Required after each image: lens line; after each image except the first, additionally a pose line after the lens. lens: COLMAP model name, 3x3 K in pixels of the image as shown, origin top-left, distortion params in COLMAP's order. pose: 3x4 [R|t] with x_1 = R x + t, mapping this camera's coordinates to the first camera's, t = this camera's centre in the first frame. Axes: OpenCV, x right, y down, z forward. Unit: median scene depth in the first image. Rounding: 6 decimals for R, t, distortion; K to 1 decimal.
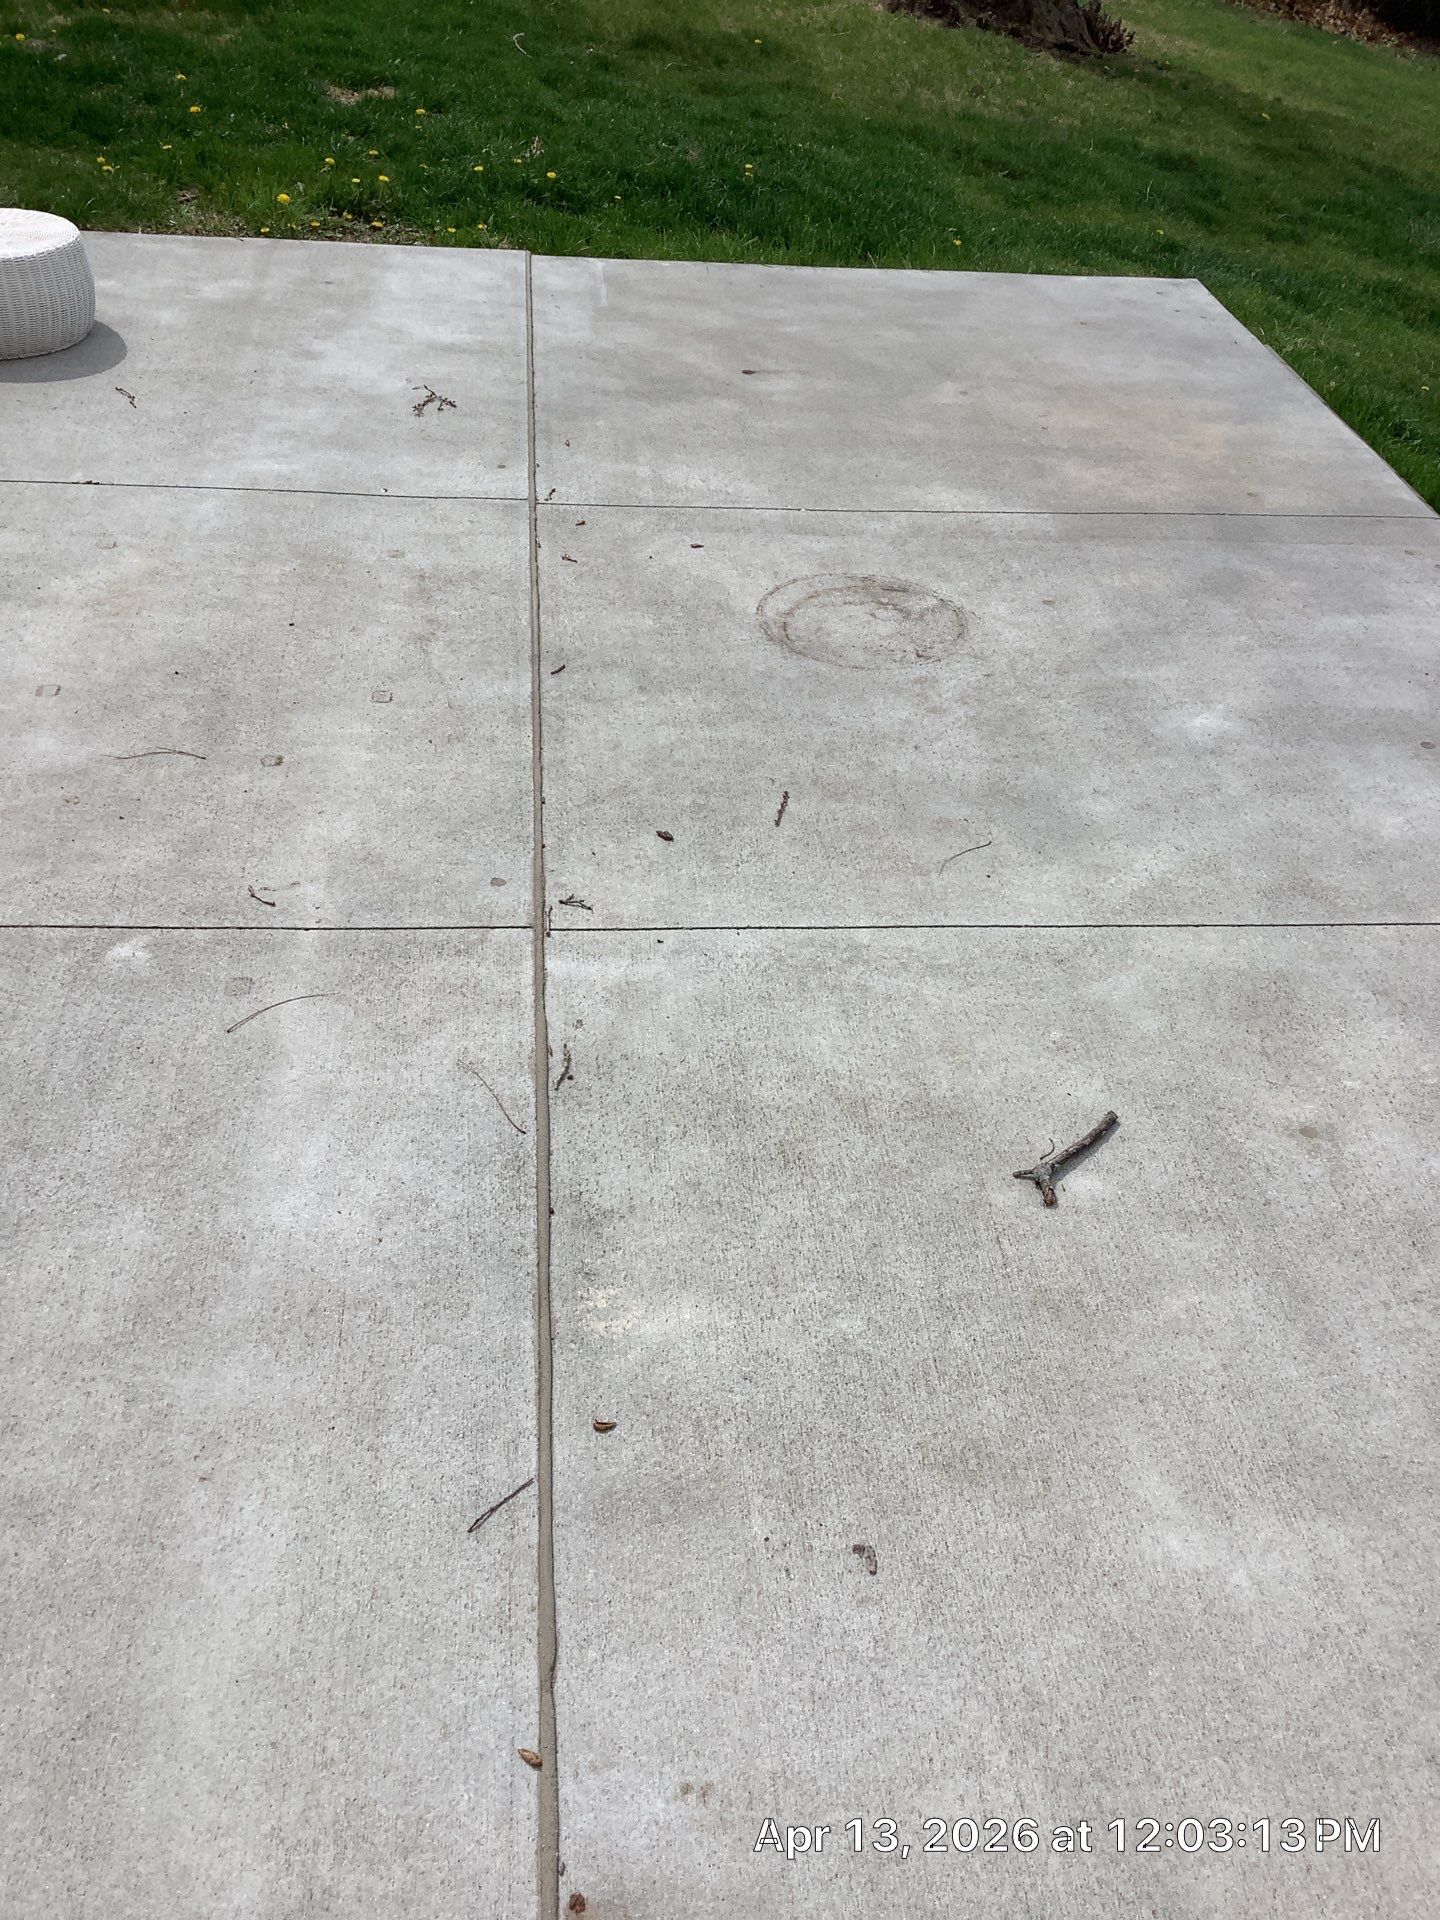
lens RADIAL K [[1737.5, 0, 720.0], [0, 1737.5, 960.0], [0, 0, 1]] dist [0.118786, -0.230168]
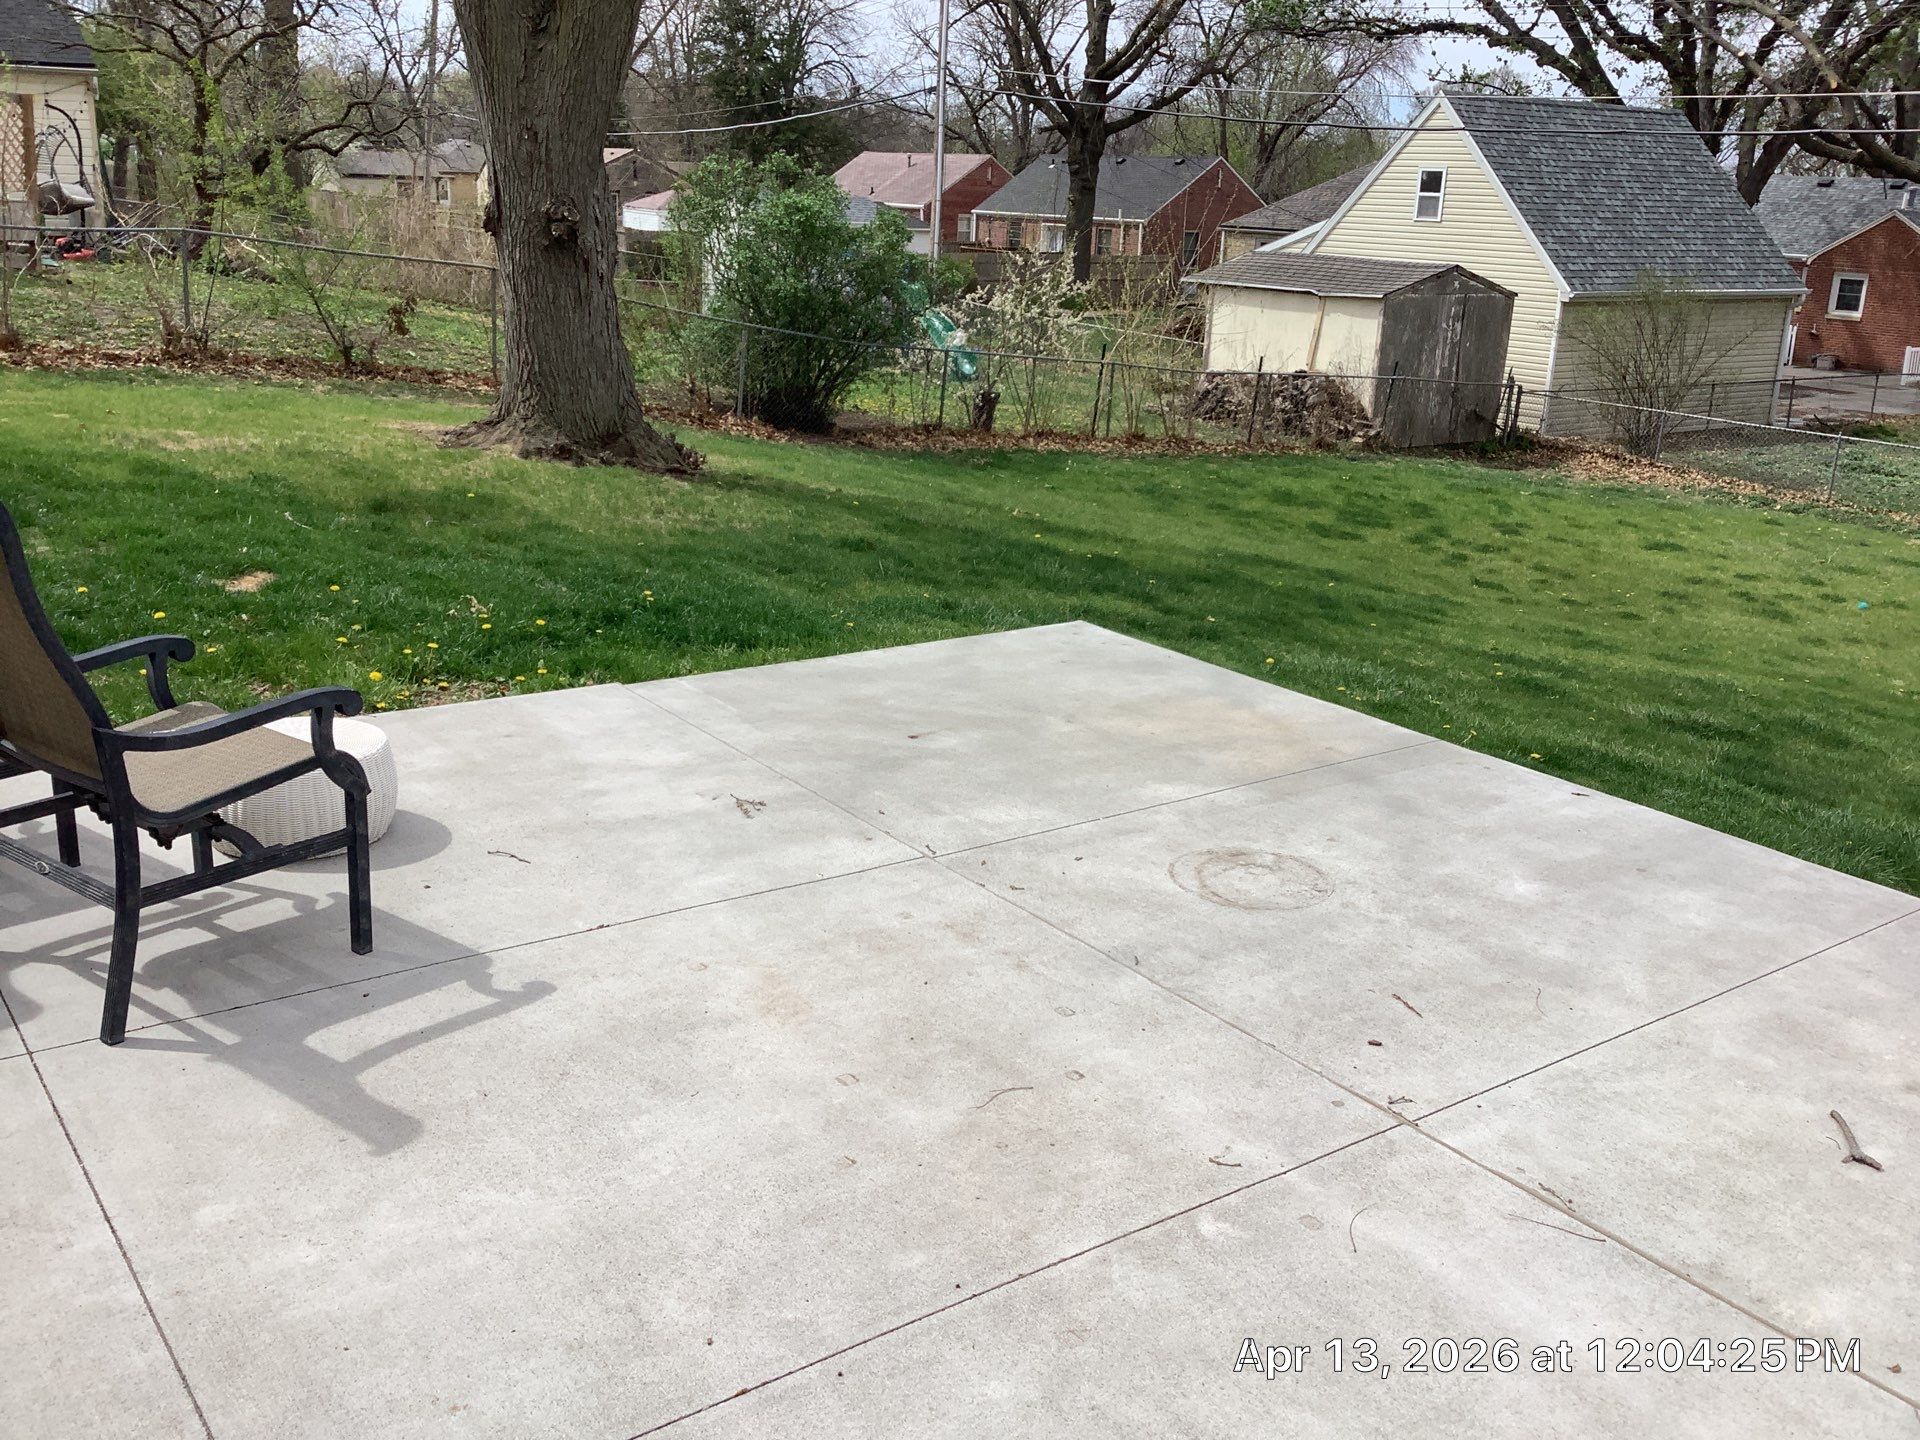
lens RADIAL K [[1737.5, 0, 952.8], [0, 1737.5, 736.9], [0, 0, 1]] dist [0.118786, -0.230168]
pose [[0.855971, -0.178945, 0.485070, -0.851869], [0.320116, 0.920166, -0.225433, -0.083540], [-0.406005, 0.348243, 0.844918, -0.050712]]
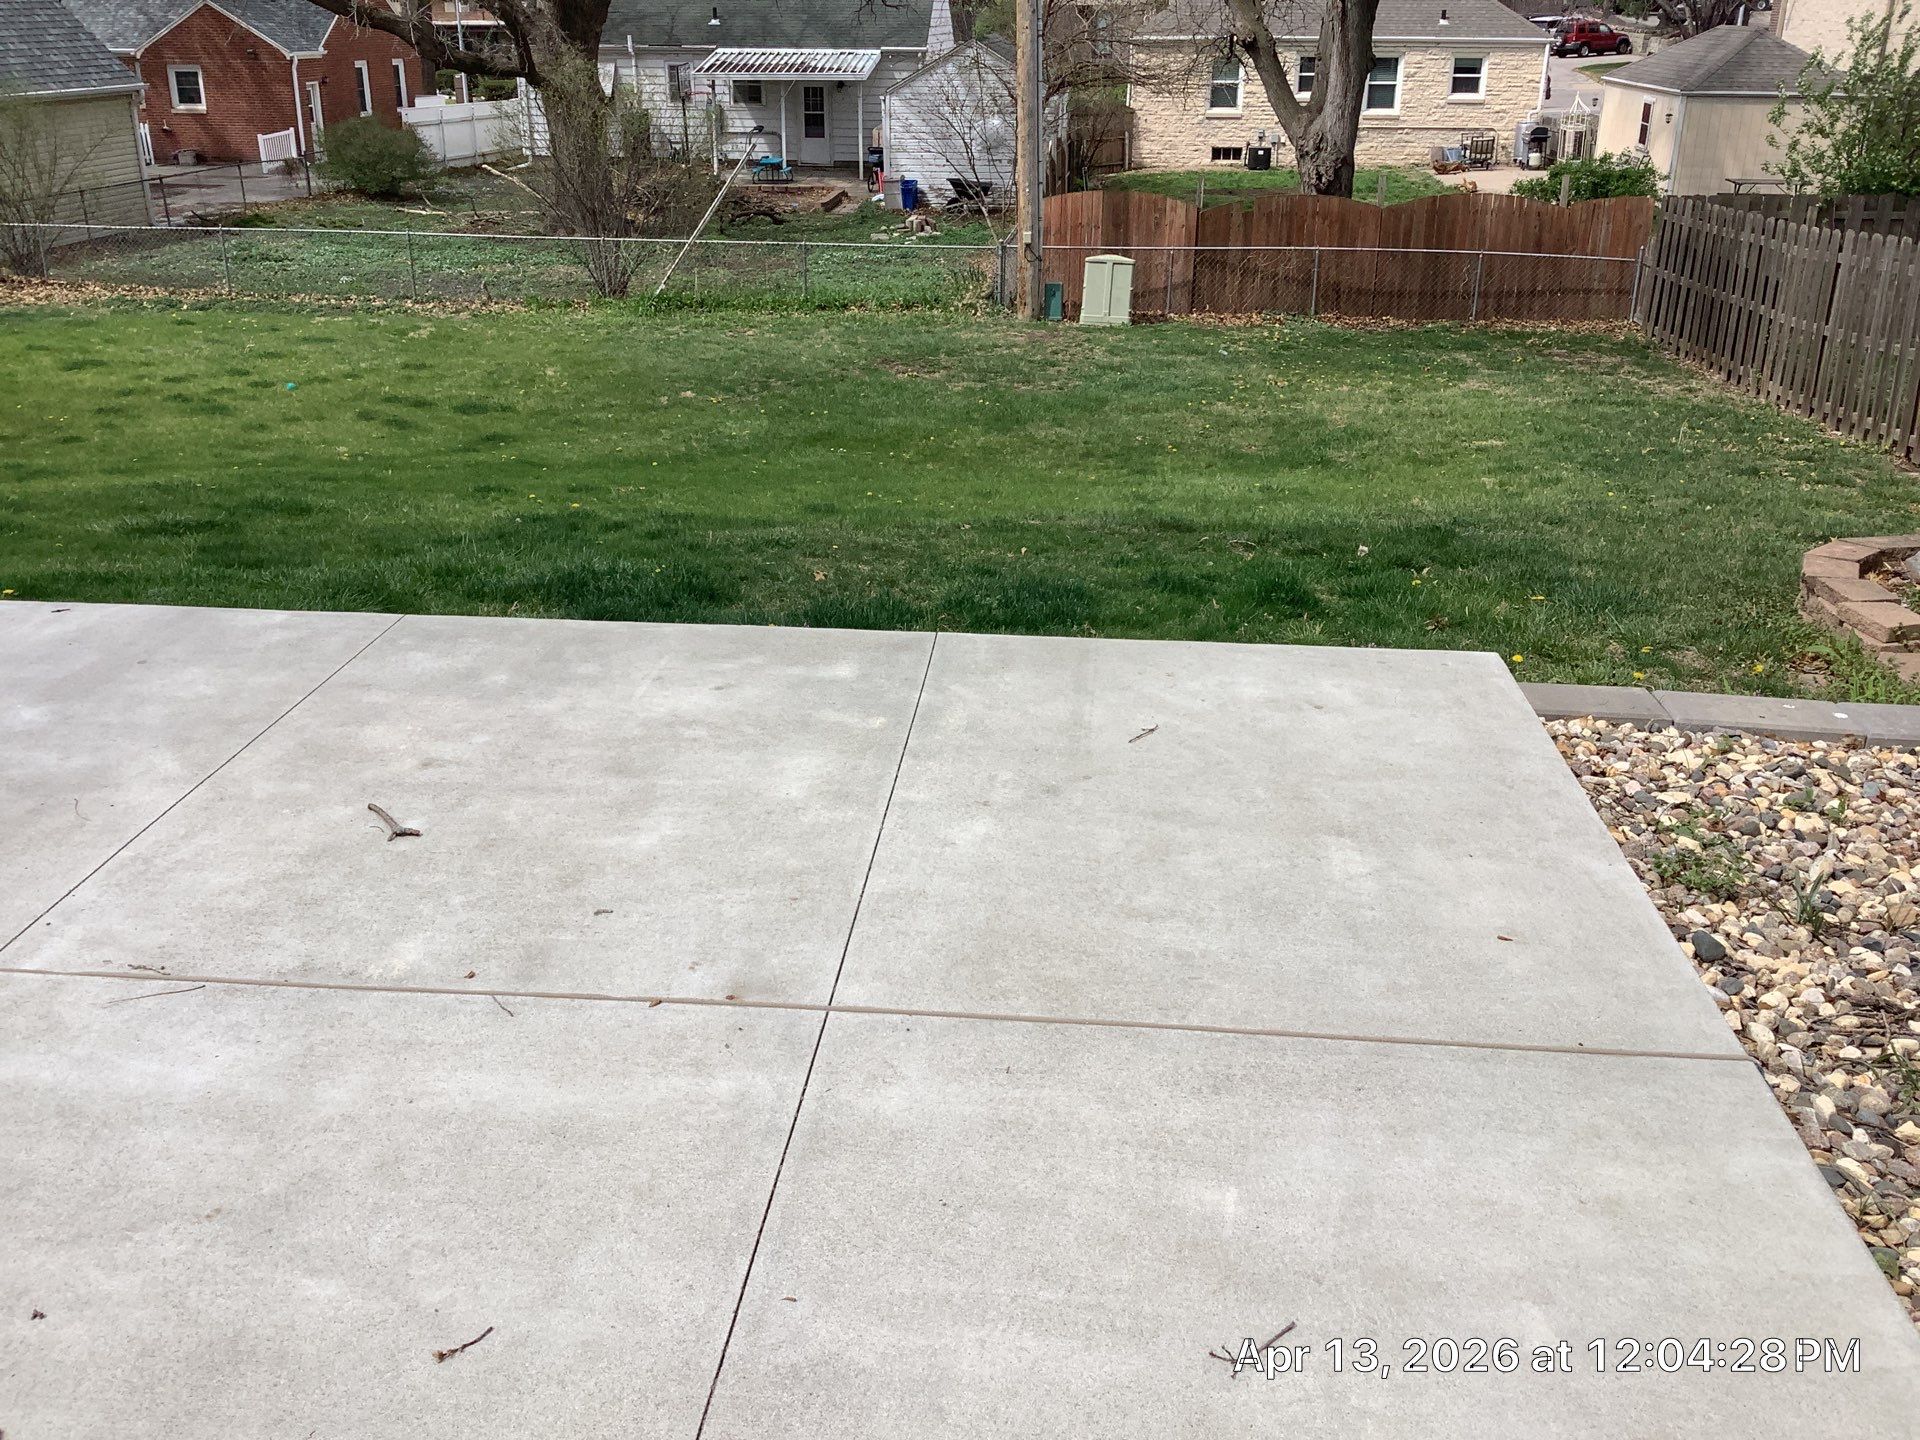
lens RADIAL K [[1739.5, 0, 960.0], [0, 1739.5, 720.0], [0, 0, 1]] dist [0.113417, -0.180715]
pose [[0.175883, -0.418111, 0.891206, -0.904886], [0.597035, 0.765118, 0.241129, -0.034376], [-0.782697, 0.489671, 0.384199, -0.101838]]
